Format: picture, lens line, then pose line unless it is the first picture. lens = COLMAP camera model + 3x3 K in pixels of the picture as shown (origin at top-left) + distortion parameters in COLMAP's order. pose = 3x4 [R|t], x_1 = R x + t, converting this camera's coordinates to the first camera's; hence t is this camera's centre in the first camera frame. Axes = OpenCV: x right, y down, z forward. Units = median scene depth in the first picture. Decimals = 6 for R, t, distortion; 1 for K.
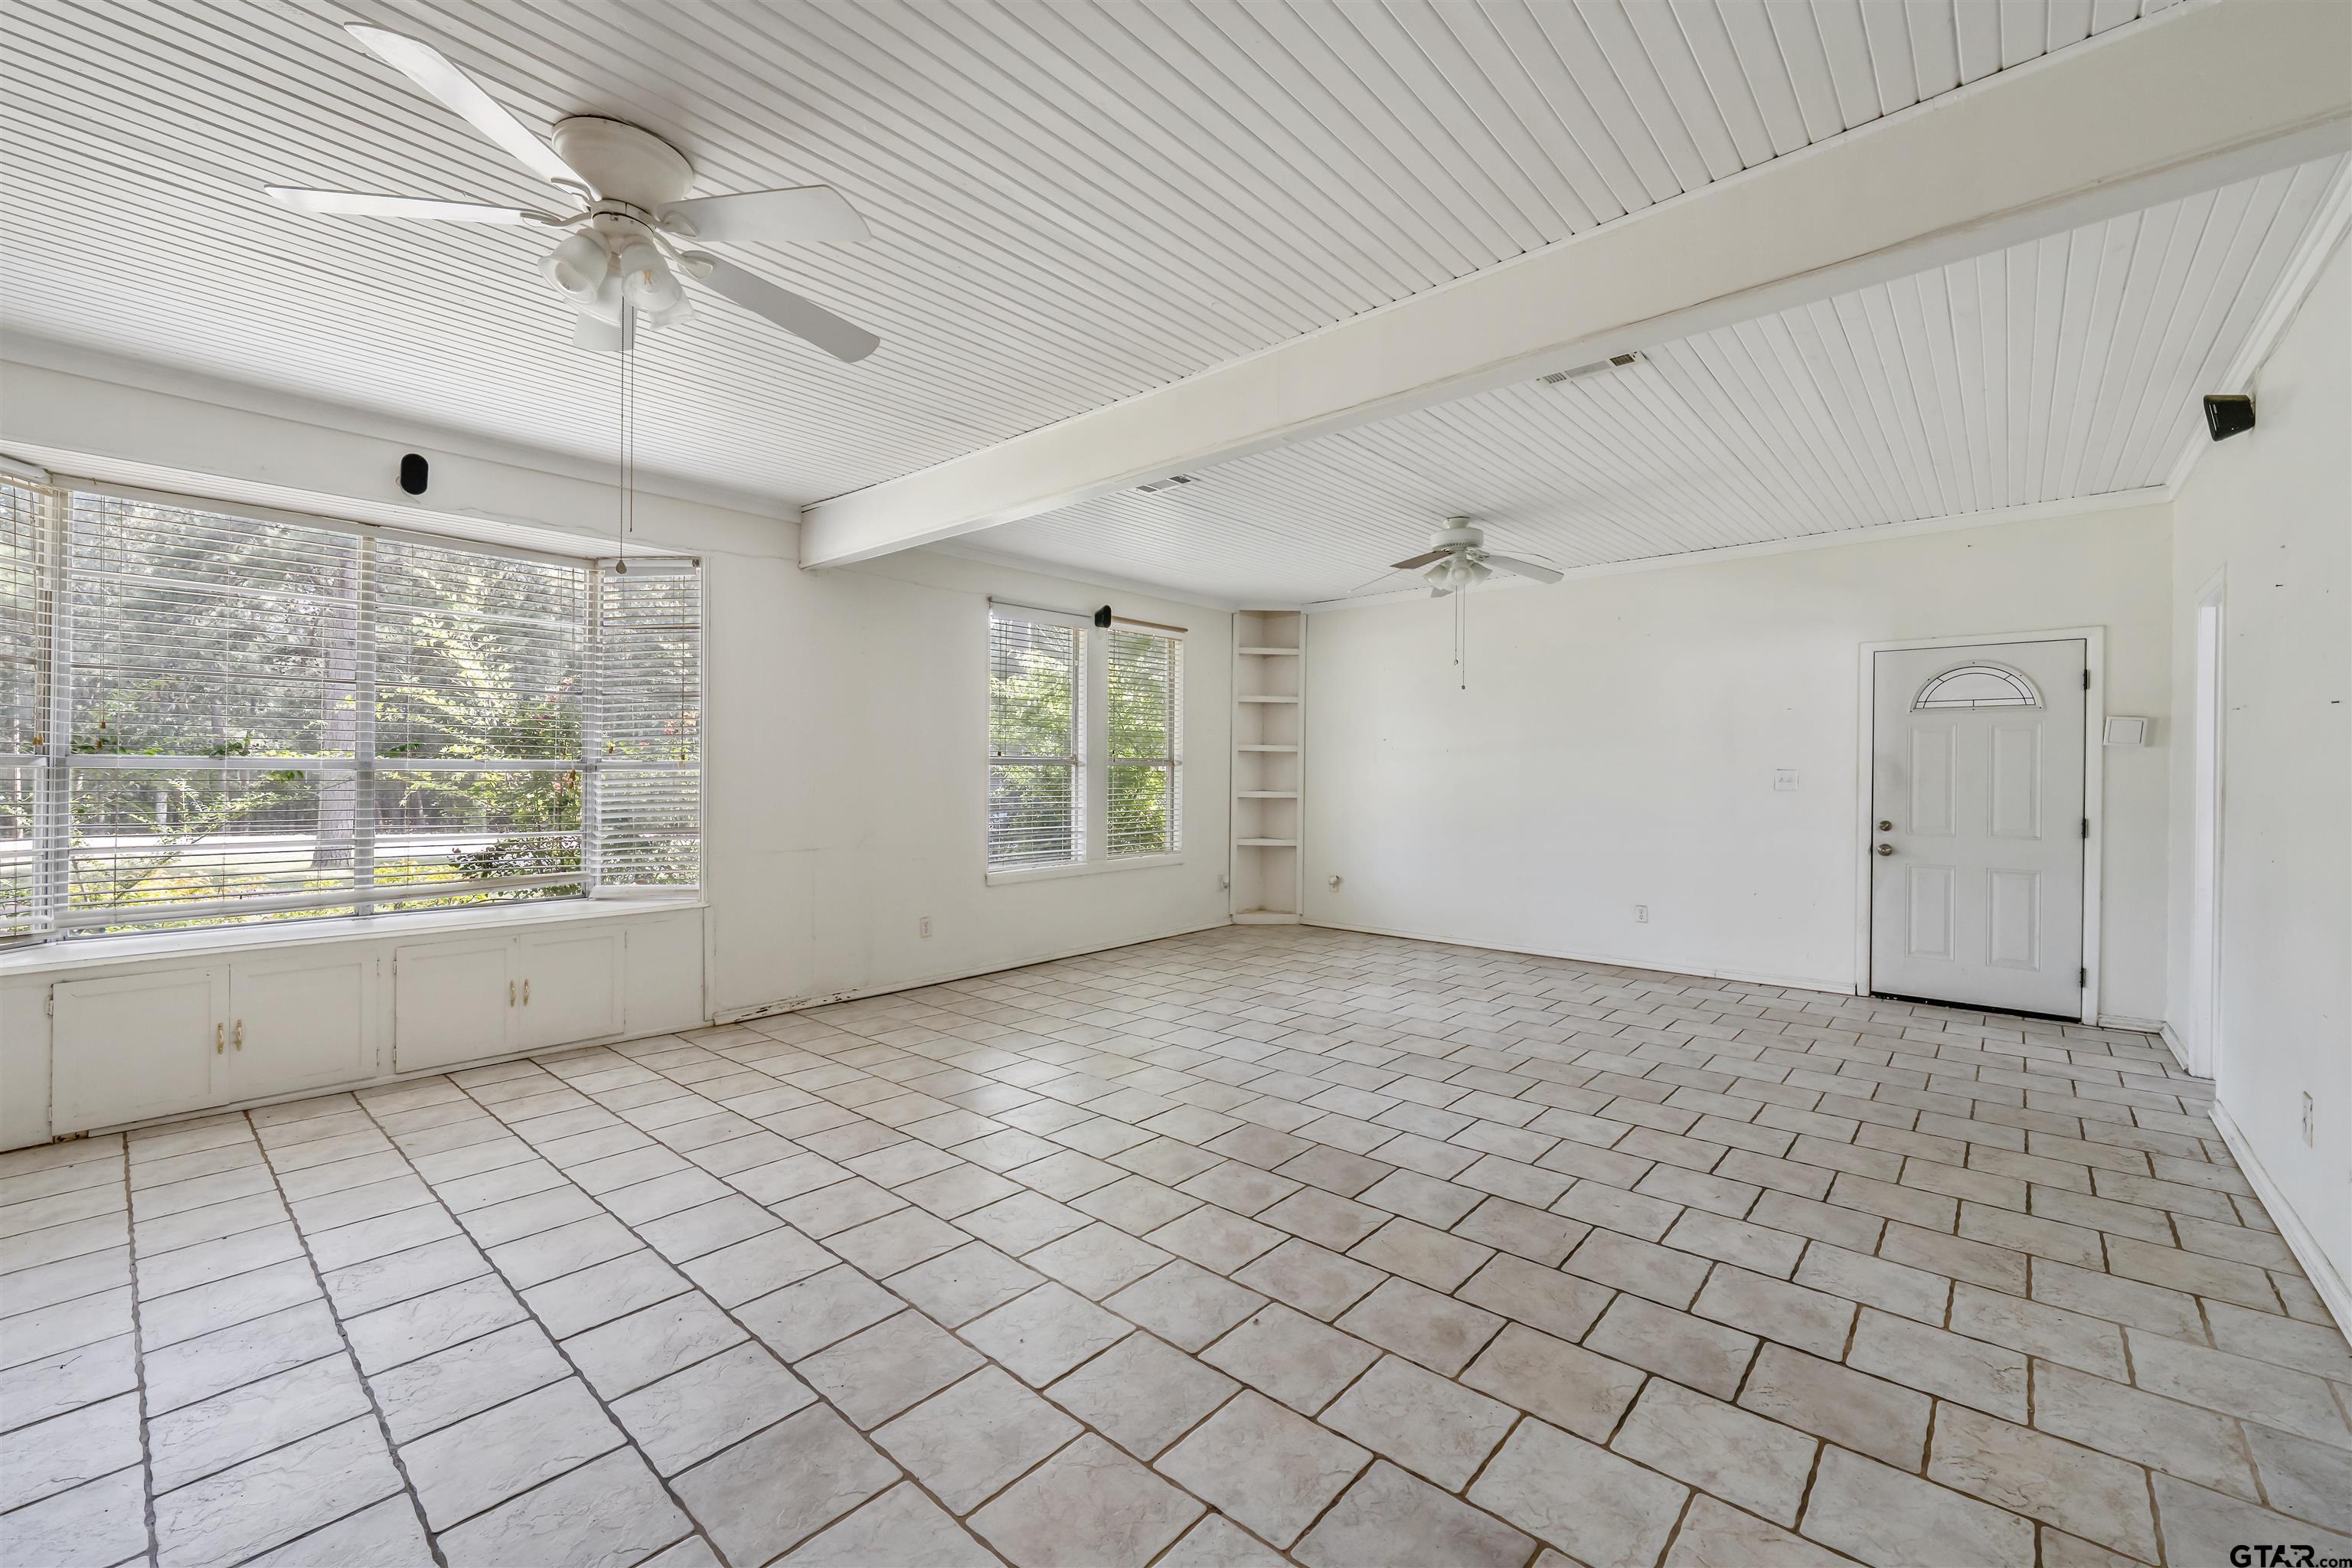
lens RADIAL K [[963.5, 0, 1172.9], [0, 963.5, 774.5], [0, 0, 1]] dist [-0.001182, -0.000319]
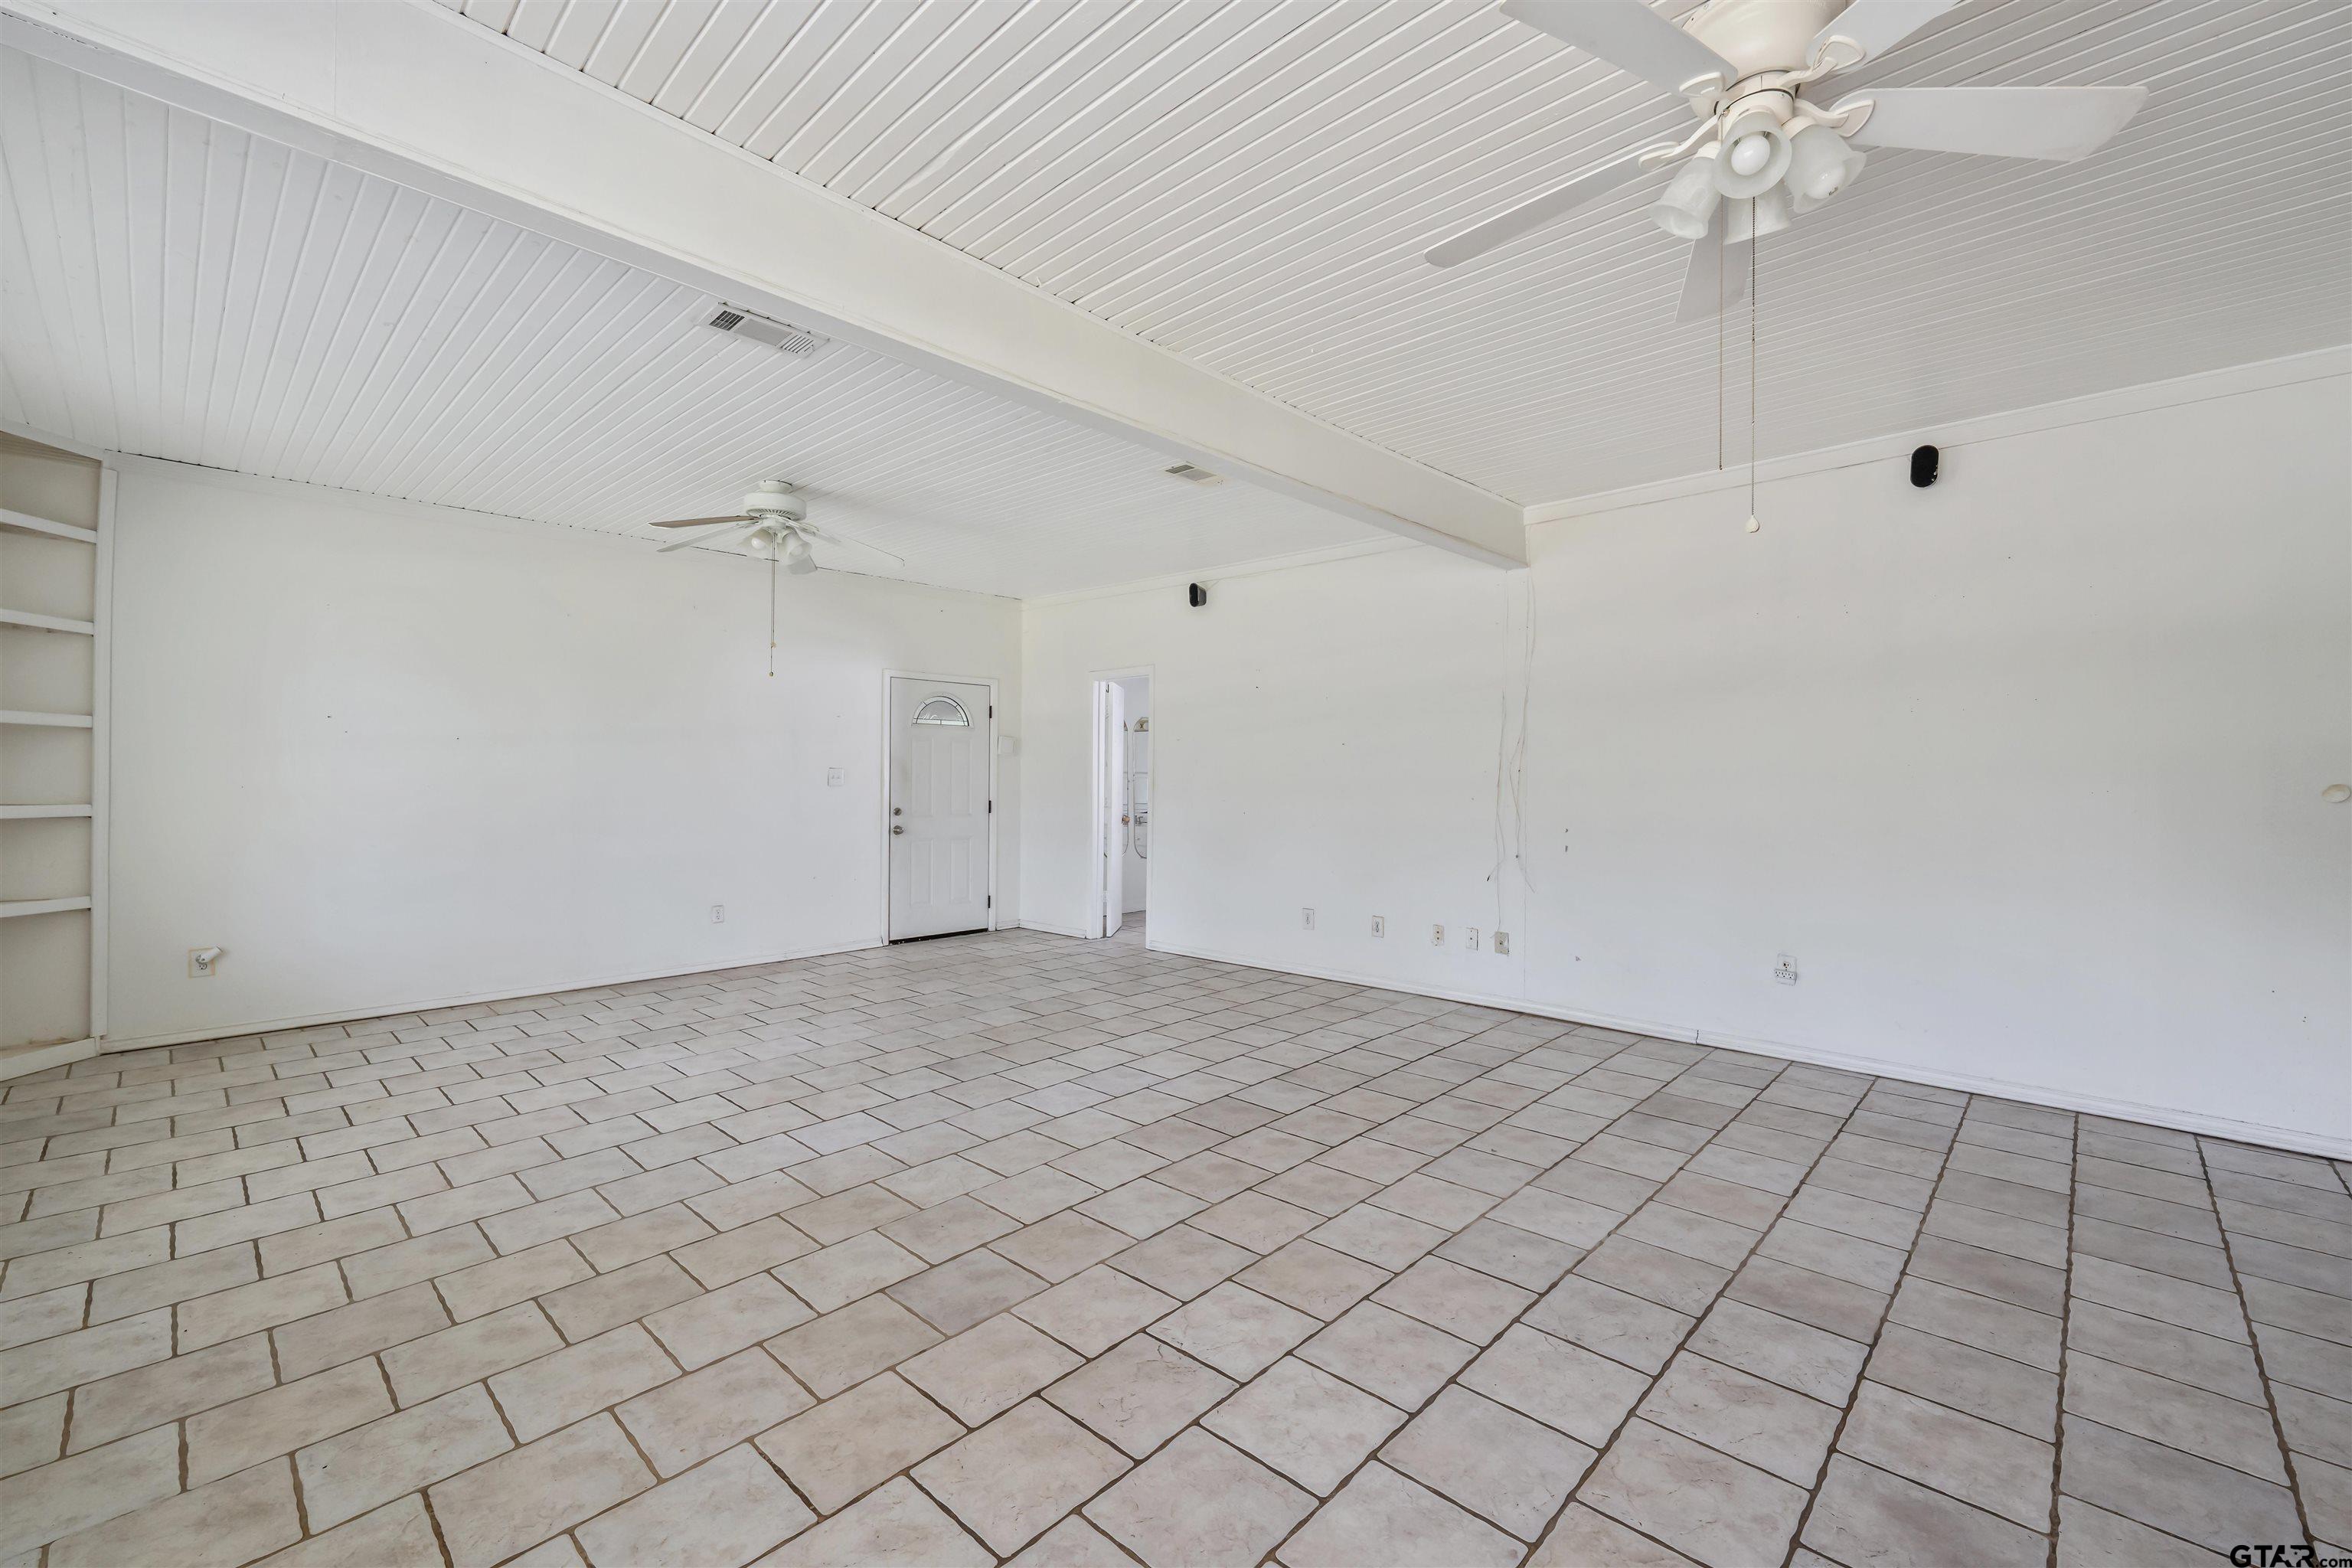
lens RADIAL K [[962.2, 0, 1191.0], [0, 962.2, 773.9], [0, 0, 1]] dist [-0.000854, -0.000325]
pose [[0.023939, -0.001901, 0.999712, -0.874579], [-0.002225, 0.999996, 0.001954, -0.001641], [-0.999711, -0.002271, 0.023934, 0.905050]]
